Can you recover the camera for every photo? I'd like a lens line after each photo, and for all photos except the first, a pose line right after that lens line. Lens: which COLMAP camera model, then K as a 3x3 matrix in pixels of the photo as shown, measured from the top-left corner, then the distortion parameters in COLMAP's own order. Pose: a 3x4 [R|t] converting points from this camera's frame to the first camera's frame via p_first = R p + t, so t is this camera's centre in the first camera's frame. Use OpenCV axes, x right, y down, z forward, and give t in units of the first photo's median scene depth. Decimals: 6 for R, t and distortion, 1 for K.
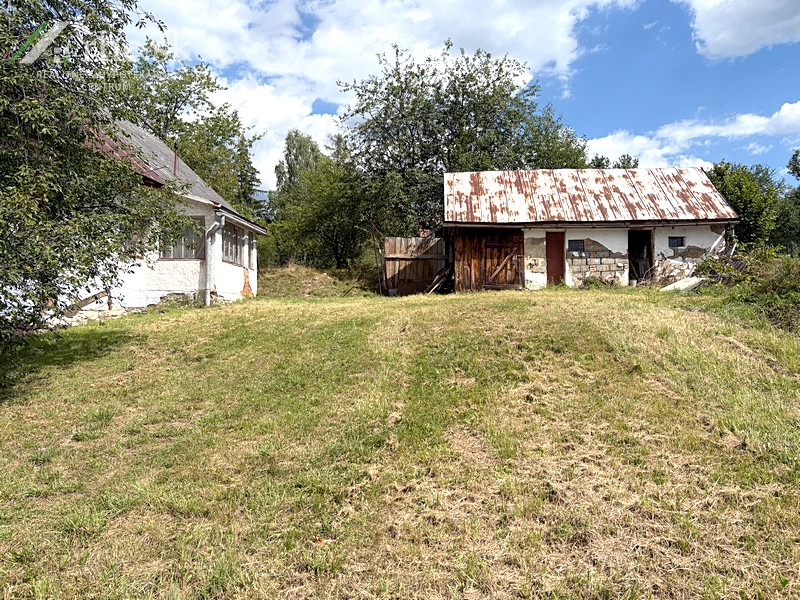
lens RADIAL K [[589.1, 0, 400.0], [0, 589.1, 300.0], [0, 0, 1]] dist [-0.009709, -0.008639]
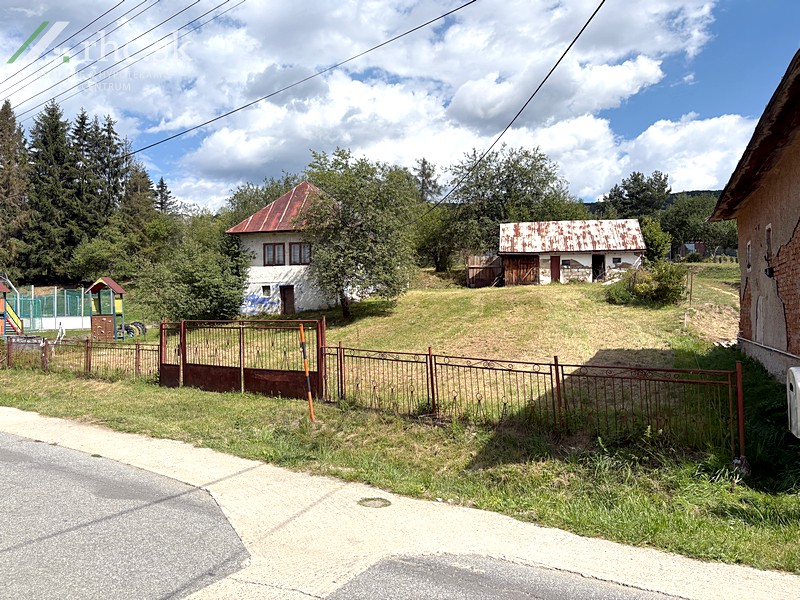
lens RADIAL K [[589.1, 0, 400.0], [0, 589.1, 300.0], [0, 0, 1]] dist [-0.009709, -0.008639]
pose [[0.992985, -0.002624, -0.118212, -0.025966], [0.004622, 0.999851, 0.016635, -0.001024], [0.118151, -0.017064, 0.992849, -1.061195]]
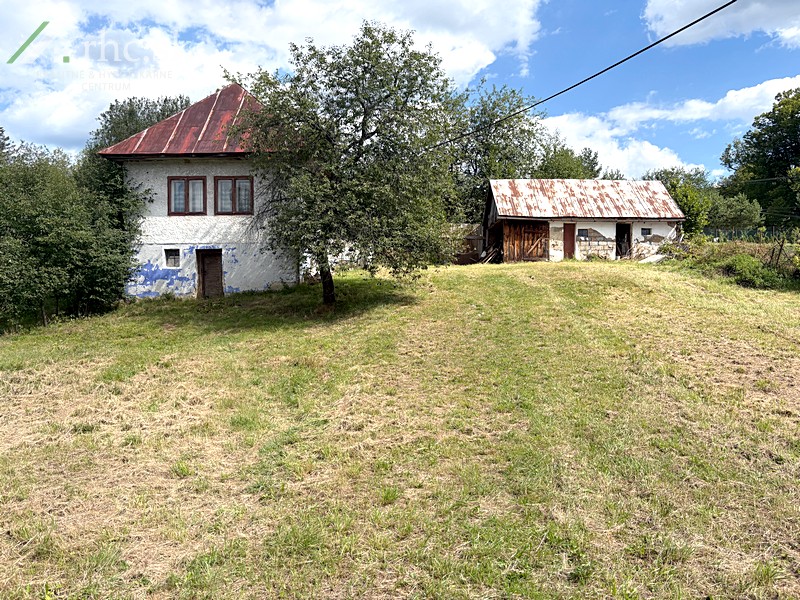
lens RADIAL K [[599.6, 0, 407.6], [0, 599.6, 296.1], [0, 0, 1]] dist [-0.013213, -0.009059]
pose [[0.995480, 0.009157, 0.094525, -0.293493], [-0.012556, 0.999293, 0.035431, 0.021643], [-0.094134, -0.036458, 0.994892, -0.498964]]
